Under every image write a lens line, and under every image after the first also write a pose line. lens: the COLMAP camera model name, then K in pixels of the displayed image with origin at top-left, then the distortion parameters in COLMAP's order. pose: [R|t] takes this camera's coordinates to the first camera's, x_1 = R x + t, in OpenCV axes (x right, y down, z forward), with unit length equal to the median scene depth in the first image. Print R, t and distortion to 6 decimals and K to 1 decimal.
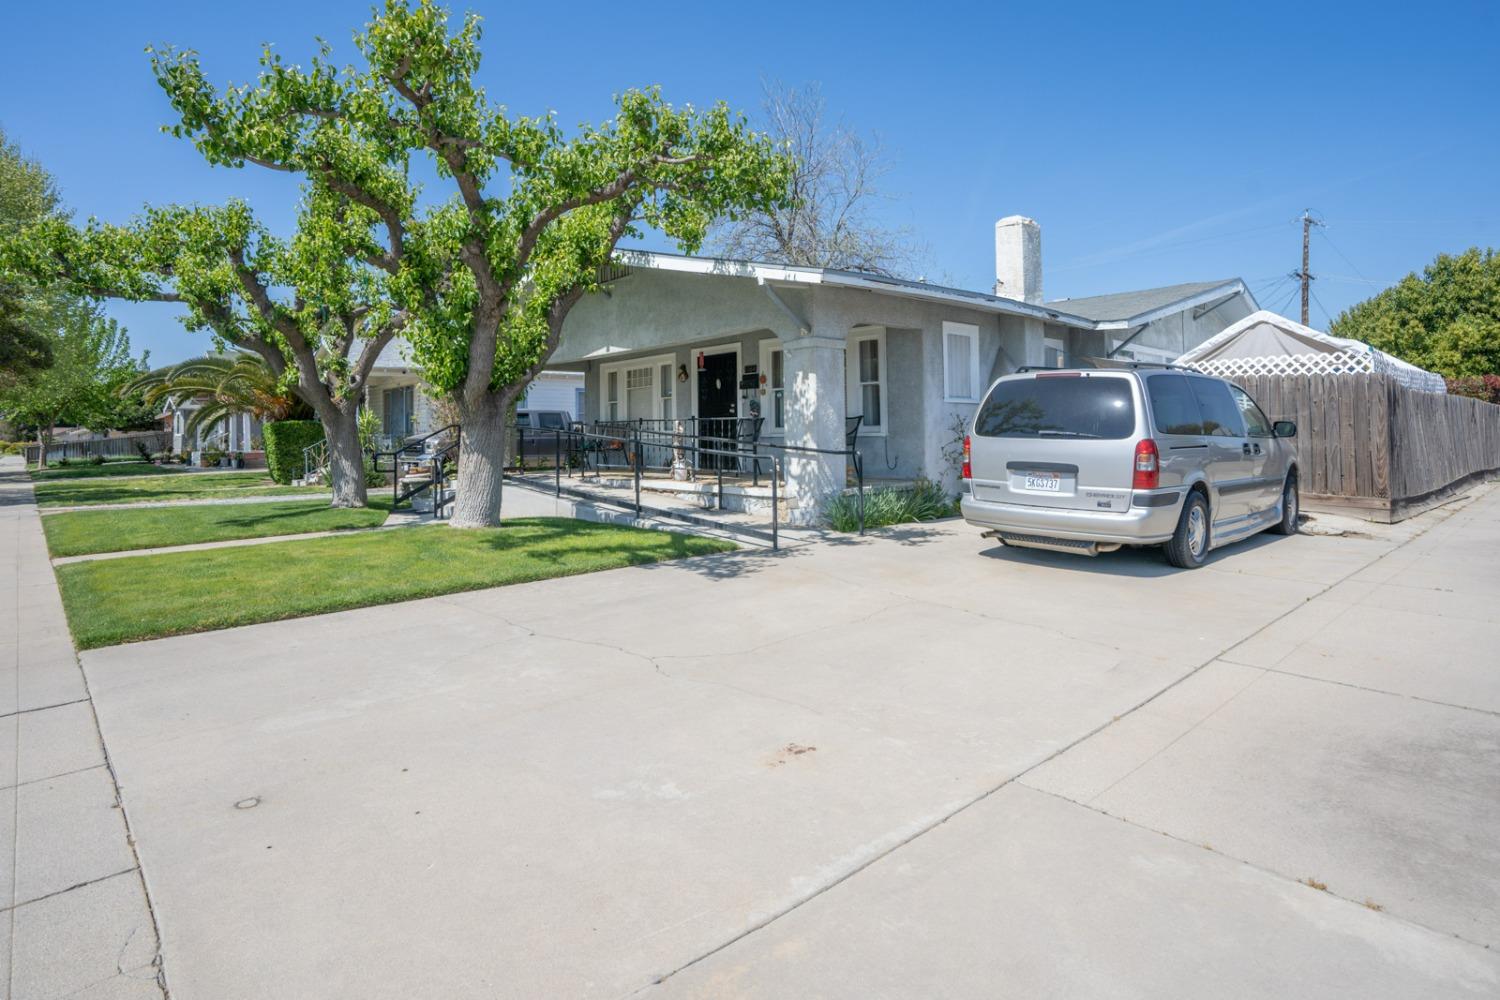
lens RADIAL K [[806.2, 0, 794.8], [0, 806.2, 448.0], [0, 0, 1]] dist [-0.009449, -0.001312]
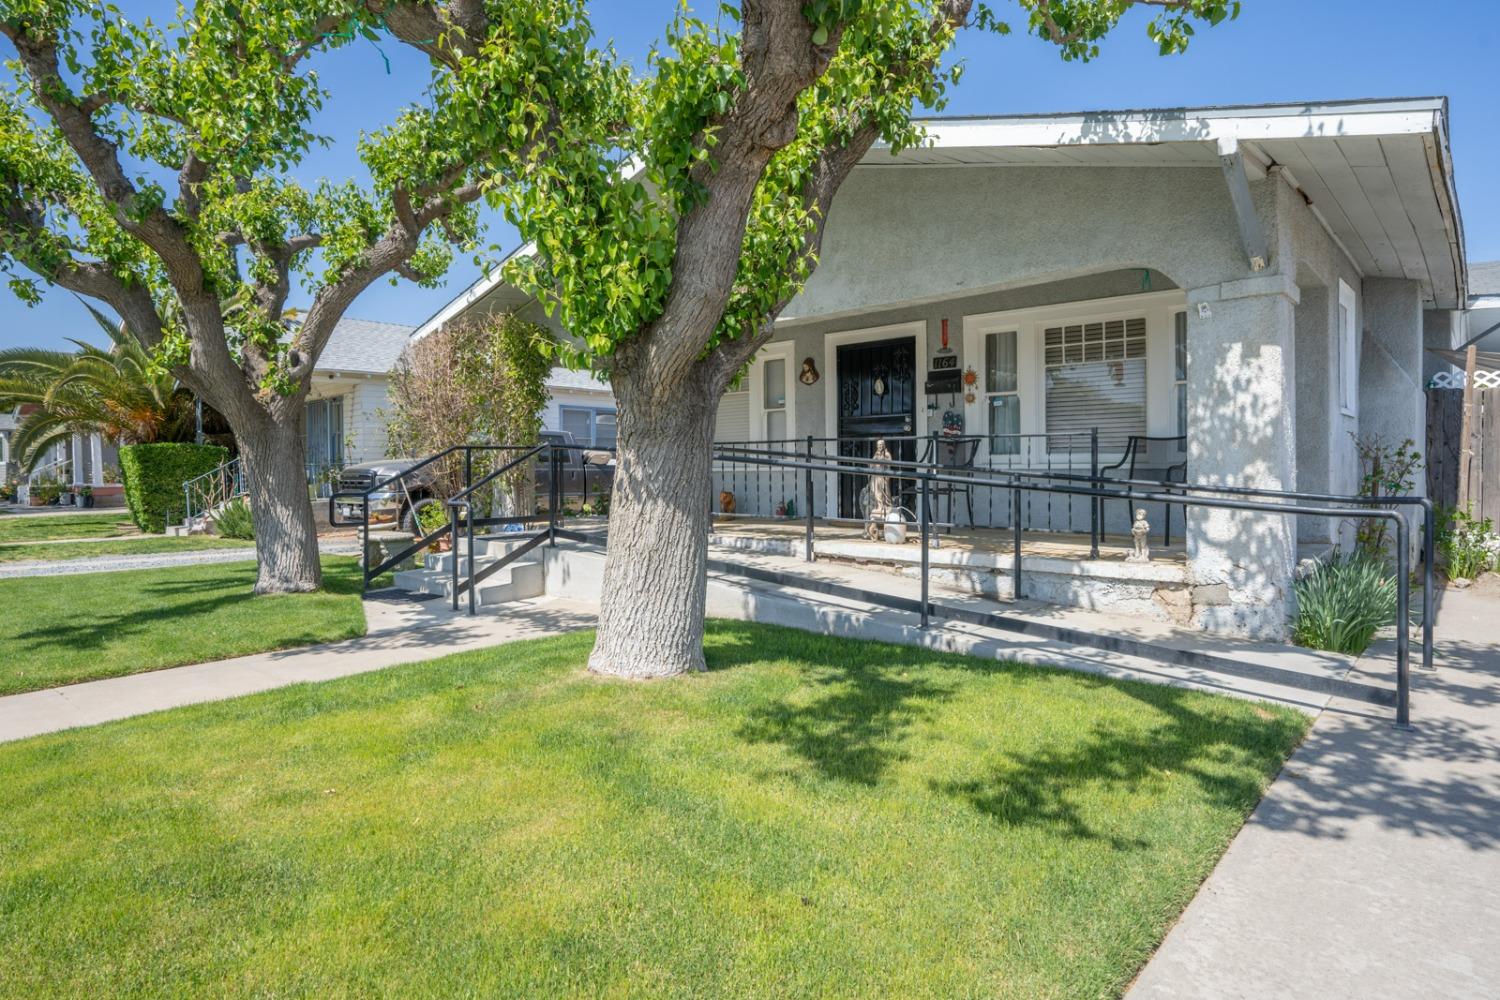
lens RADIAL K [[834.9, 0, 813.5], [0, 834.9, 509.6], [0, 0, 1]] dist [-0.015826, 0.009421]
pose [[0.993975, 0.000154, 0.109611, -0.261279], [-0.003825, 0.999439, 0.033286, -0.003068], [-0.109544, -0.033505, 0.993417, 0.396838]]
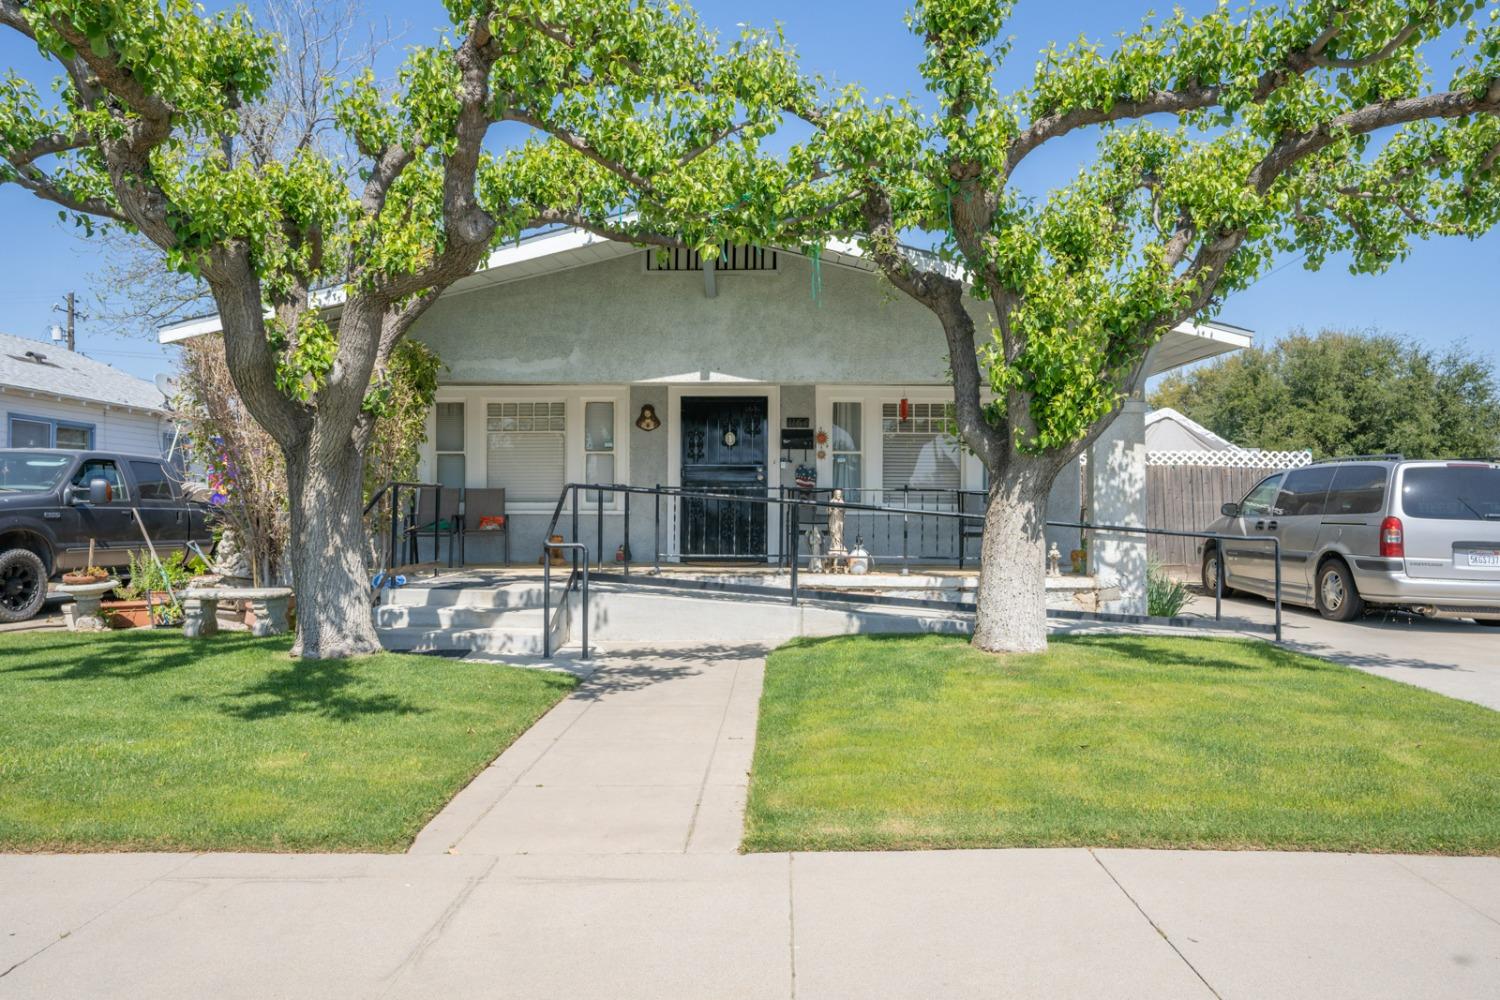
lens RADIAL K [[972.0, 0, 794.8], [0, 972.0, 566.9], [0, 0, 1]] dist [0.005842, -0.003902]
pose [[0.711252, -0.025919, 0.702459, -0.783451], [-0.004489, 0.999132, 0.041412, -0.001788], [-0.702923, -0.032608, 0.710519, 0.405898]]
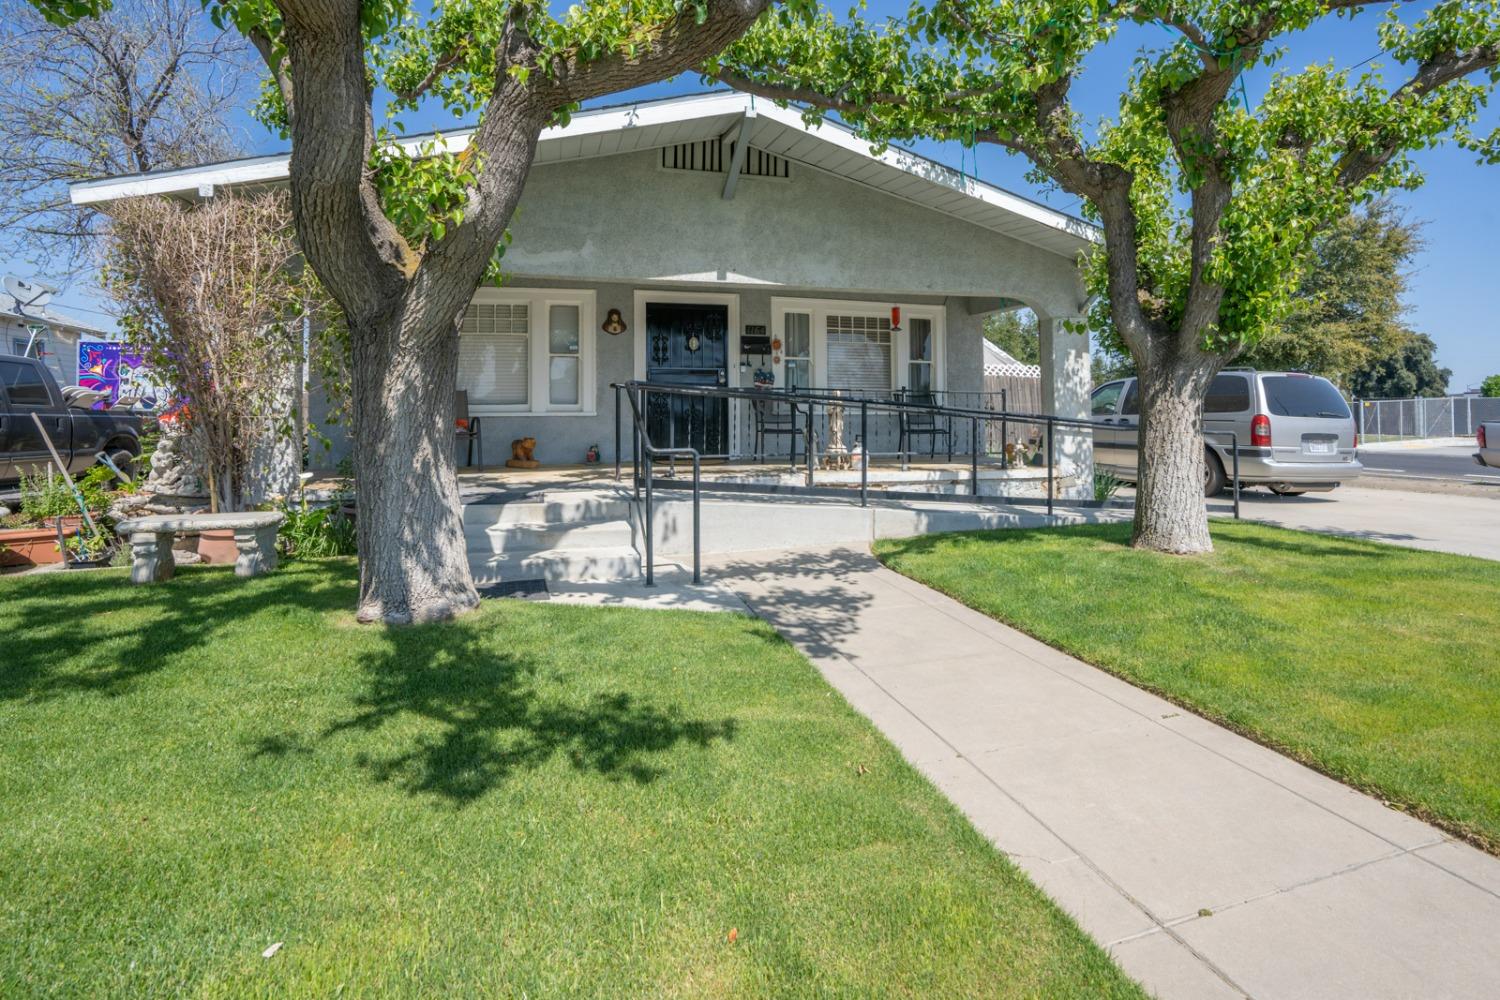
lens RADIAL K [[697.3, 0, 748.8], [0, 697.3, 435.5], [0, 0, 1]] dist [-0.039721, 0.009998]
pose [[0.487990, -0.015968, 0.872703, -0.758716], [0.005182, 0.999868, 0.015397, -0.003285], [-0.872834, -0.002992, 0.488008, 0.751961]]
